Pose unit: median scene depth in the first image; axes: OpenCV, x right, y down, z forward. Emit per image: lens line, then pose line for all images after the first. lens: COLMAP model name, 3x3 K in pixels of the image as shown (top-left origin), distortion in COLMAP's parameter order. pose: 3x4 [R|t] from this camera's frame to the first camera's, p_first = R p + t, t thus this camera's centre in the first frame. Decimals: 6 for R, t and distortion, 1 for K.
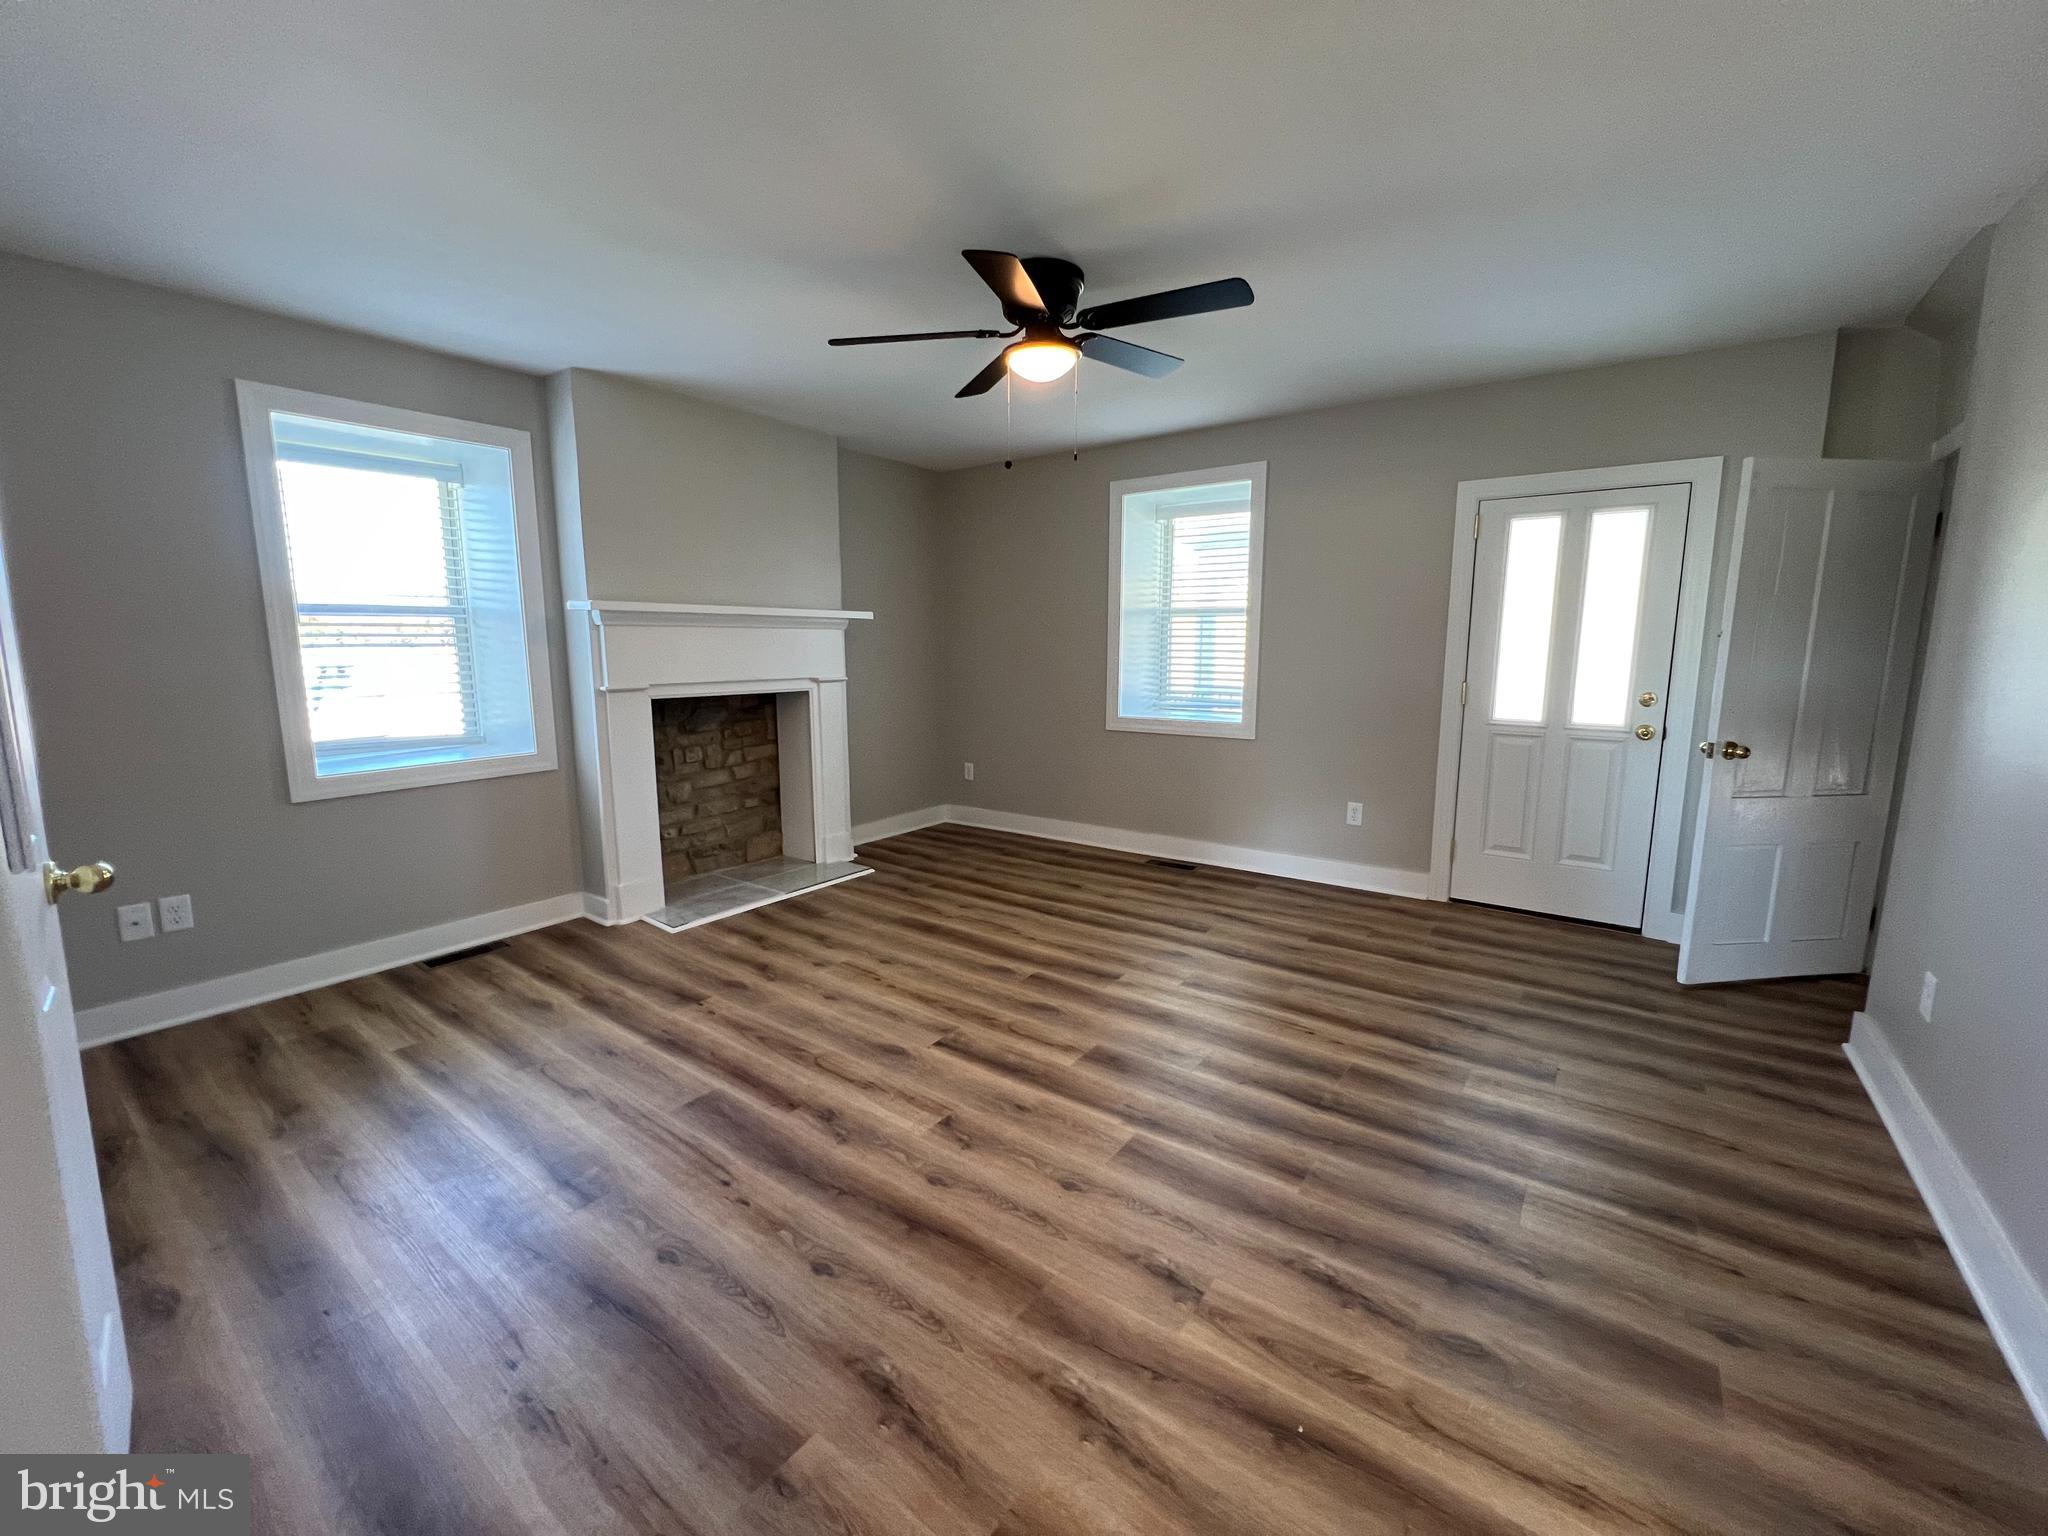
lens RADIAL K [[824.8, 0, 1024.0], [0, 824.8, 754.0], [0, 0, 1]] dist [-0.002916, 0.000156]
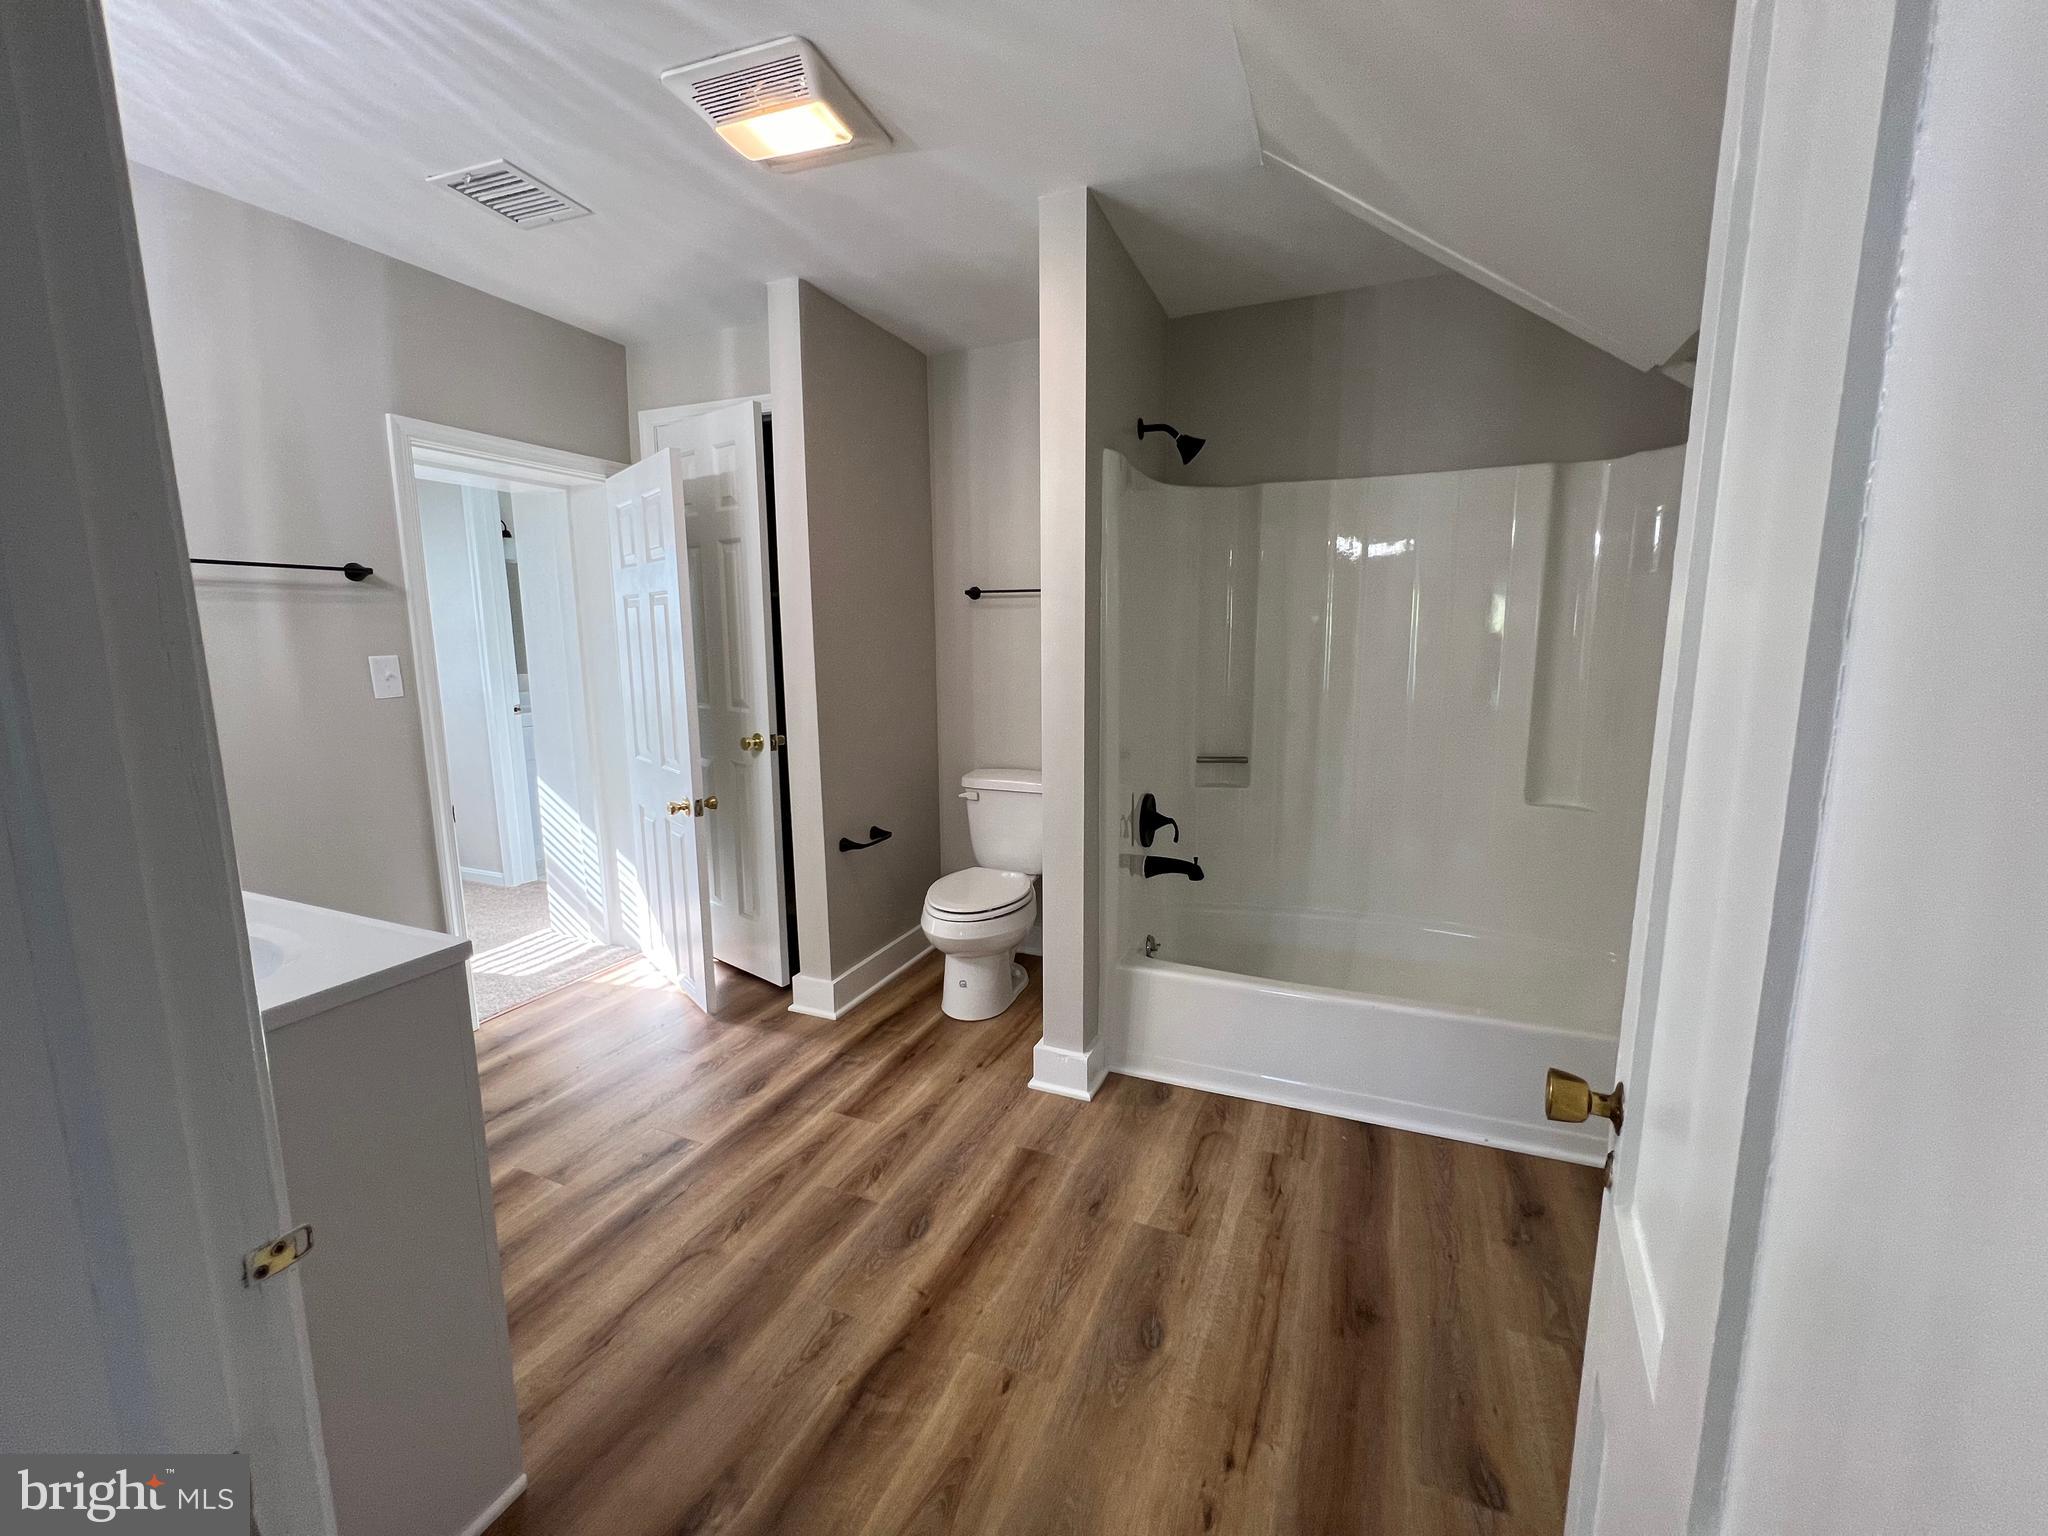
lens RADIAL K [[824.8, 0, 1023.9], [0, 824.8, 762.4], [0, 0, 1]] dist [-0.002916, 0.000156]
pose [[0.222600, 0.134579, -0.965576, 1.667754], [-0.128237, 0.985863, 0.107843, -0.100019], [0.966439, 0.099817, 0.236711, 1.114361]]
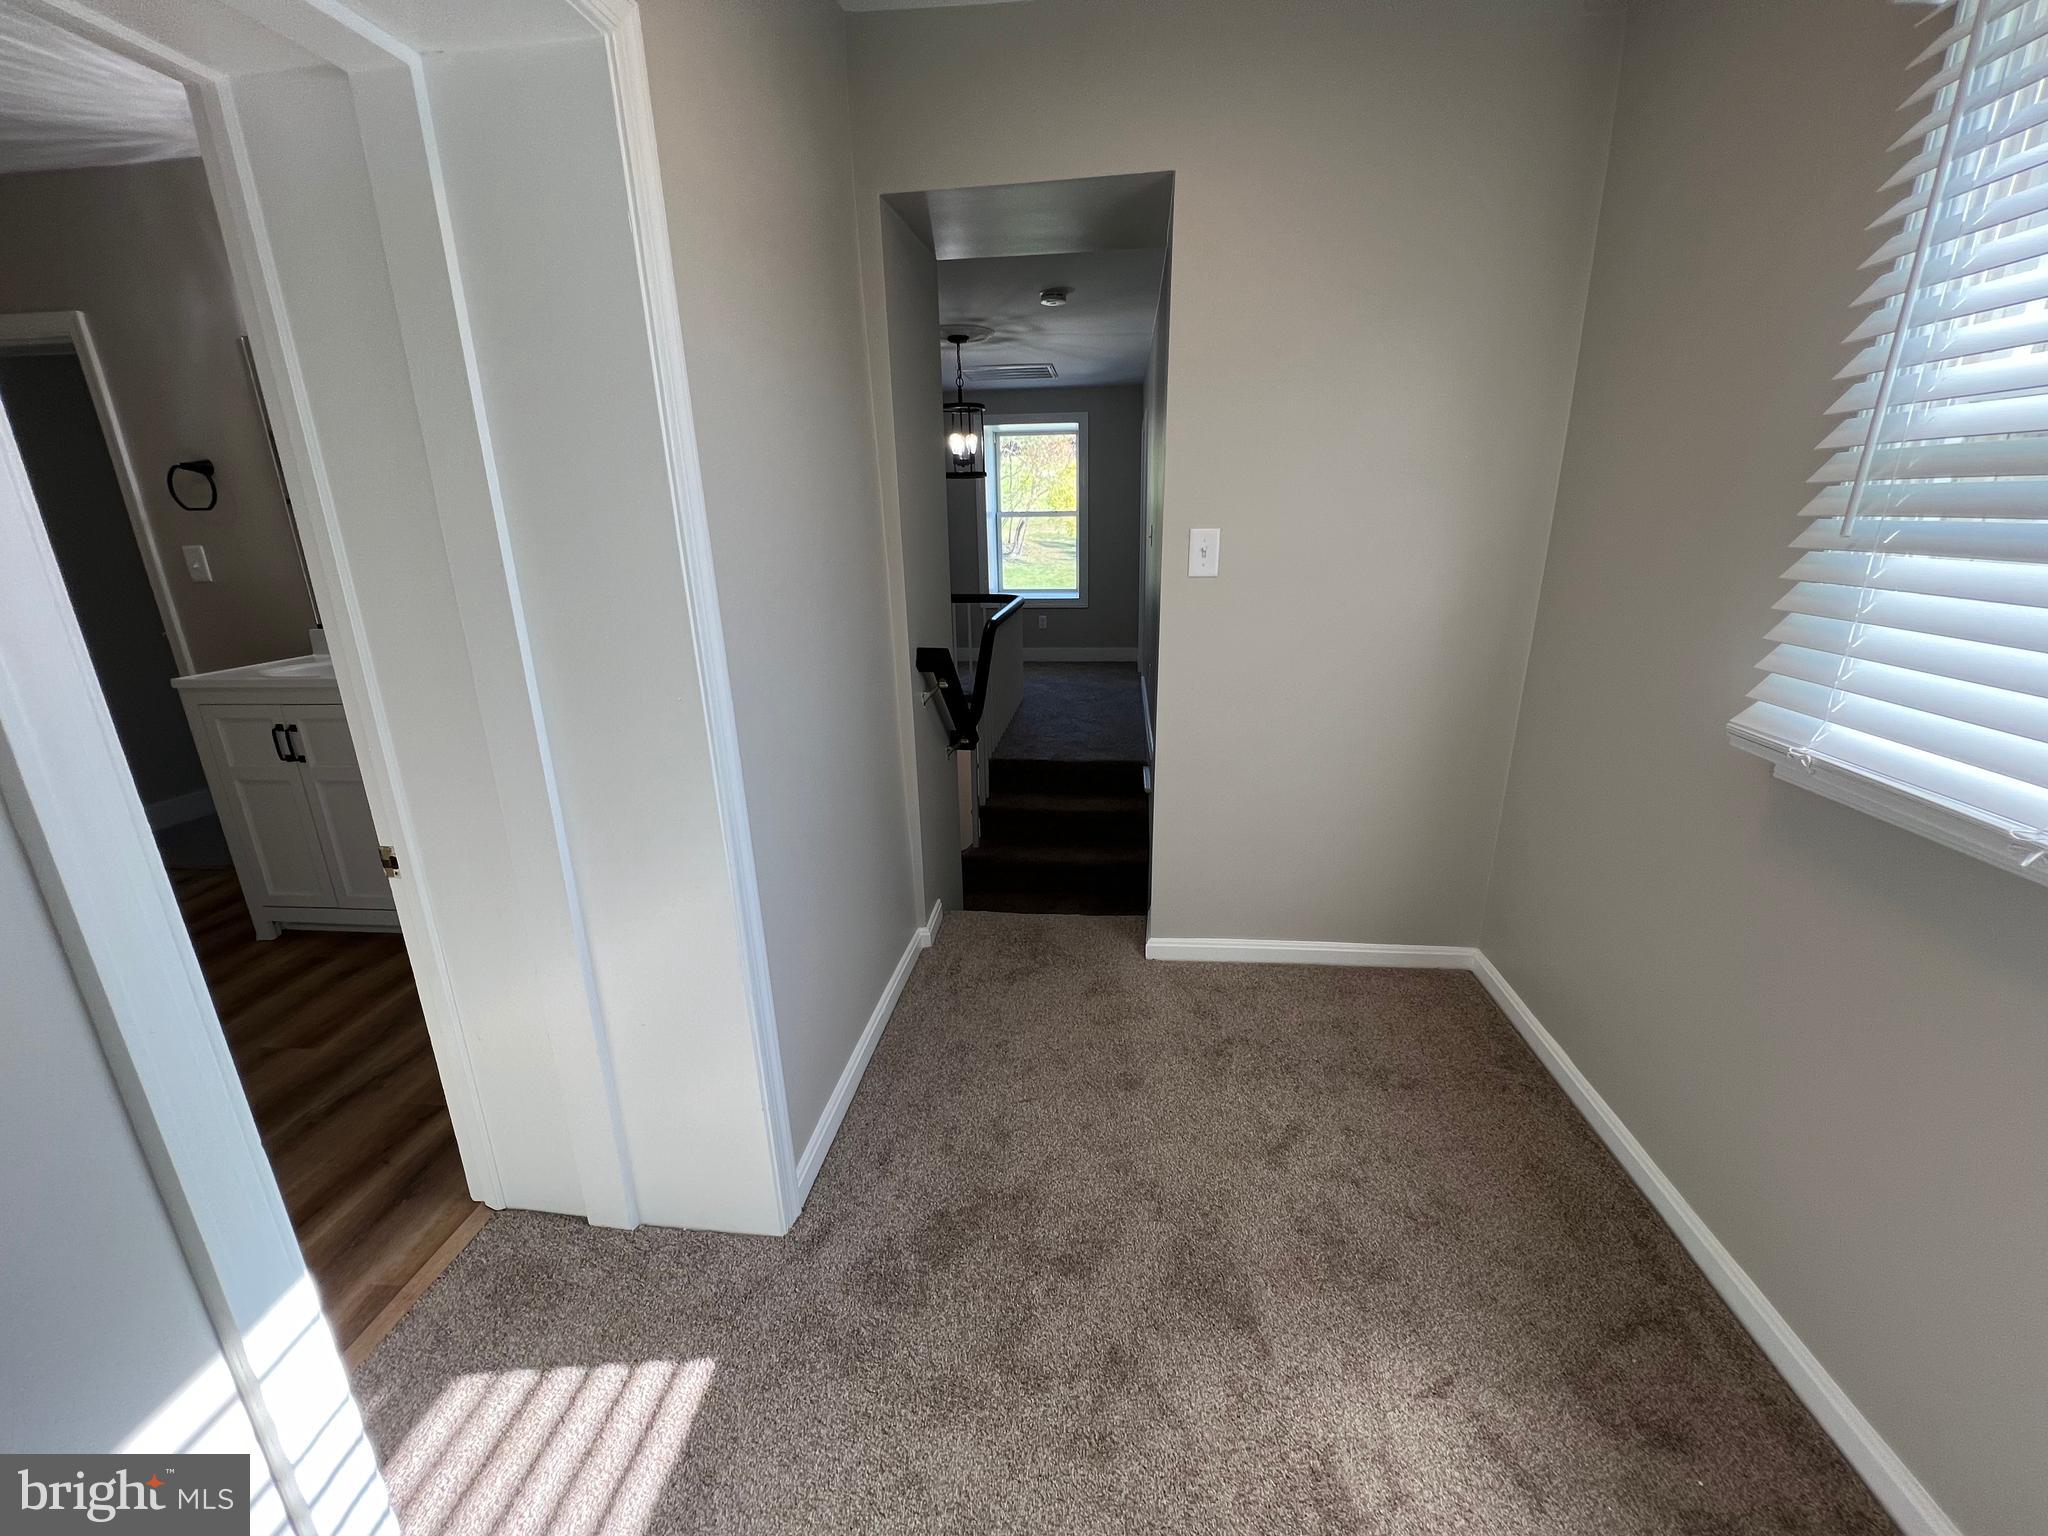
lens RADIAL K [[821.9, 0, 1017.1], [0, 821.9, 766.2], [0, 0, 1]] dist [-0.001542, 0.000491]
pose [[-0.496759, -0.248349, 0.831597, -1.537552], [0.137534, 0.923550, 0.357967, 0.019889], [-0.856922, 0.292196, -0.424625, 0.073044]]
